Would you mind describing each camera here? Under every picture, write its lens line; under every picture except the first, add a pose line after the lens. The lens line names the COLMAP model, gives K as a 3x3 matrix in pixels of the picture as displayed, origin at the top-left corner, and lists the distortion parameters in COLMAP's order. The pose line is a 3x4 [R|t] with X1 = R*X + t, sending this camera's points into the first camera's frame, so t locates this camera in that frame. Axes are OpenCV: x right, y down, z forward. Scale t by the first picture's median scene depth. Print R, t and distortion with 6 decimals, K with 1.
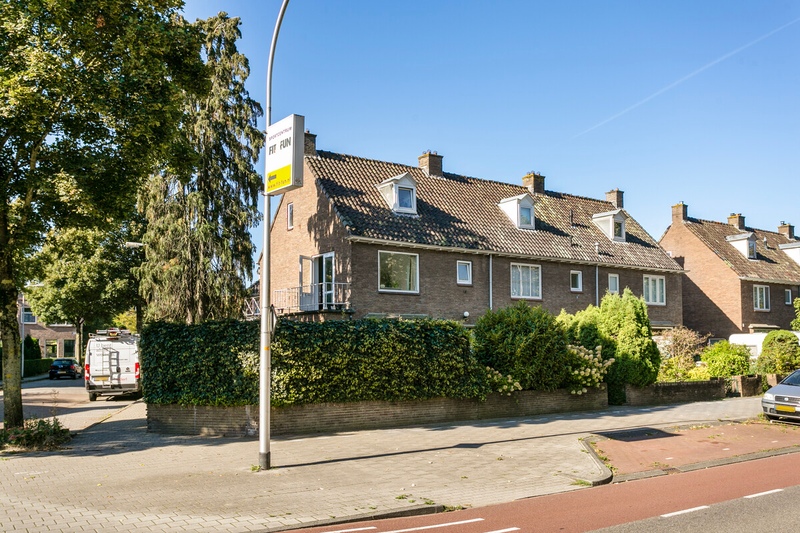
lens RADIAL K [[752.6, 0, 401.1], [0, 752.6, 261.1], [0, 0, 1]] dist [-0.007910, 0.000000]
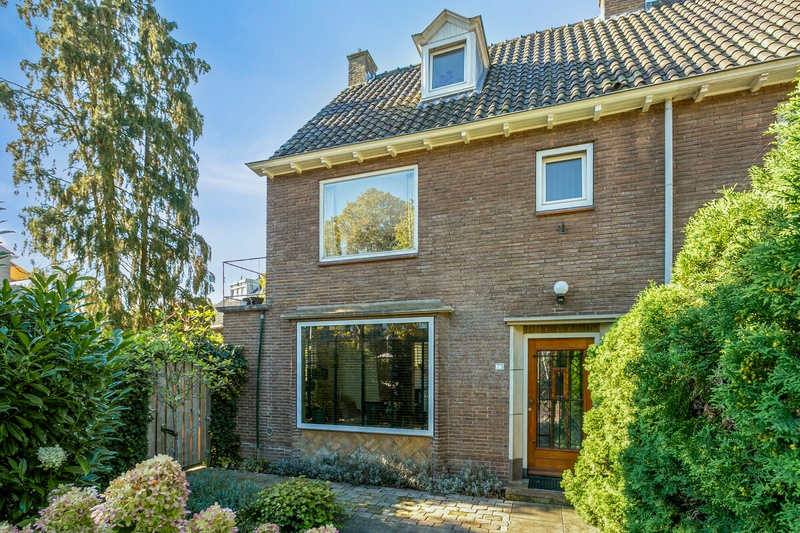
lens RADIAL K [[439.7, 0, 382.3], [0, 439.7, 369.6], [0, 0, 1]] dist [-0.001180, 0.000112]
pose [[0.537347, 0.002449, -0.843358, 0.224302], [0.089071, 0.994238, 0.059640, 0.090607], [0.838644, -0.107166, 0.534033, 0.808861]]
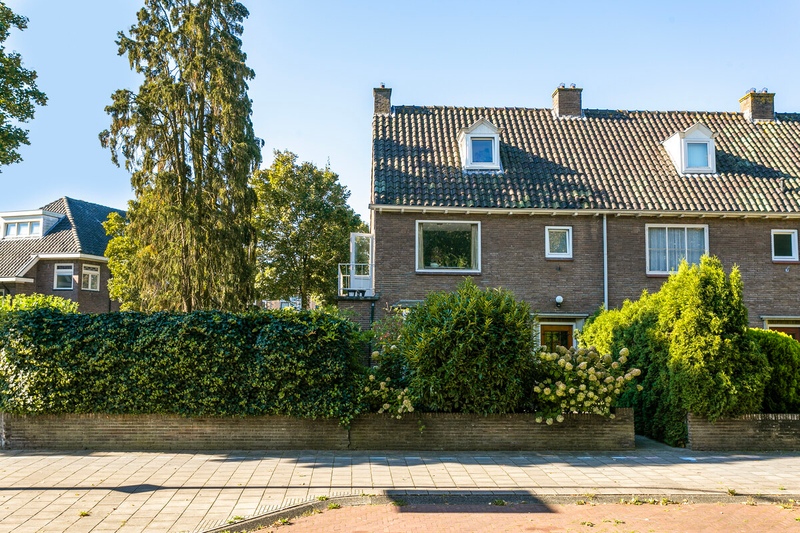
lens RADIAL K [[756.1, 0, 399.1], [0, 756.1, 272.5], [0, 0, 1]] dist [-0.000853, 0.000000]
pose [[0.824225, -0.035148, -0.565171, 0.375308], [0.052925, 0.998484, 0.015089, 0.025679], [0.563784, -0.042349, 0.824836, 0.311938]]
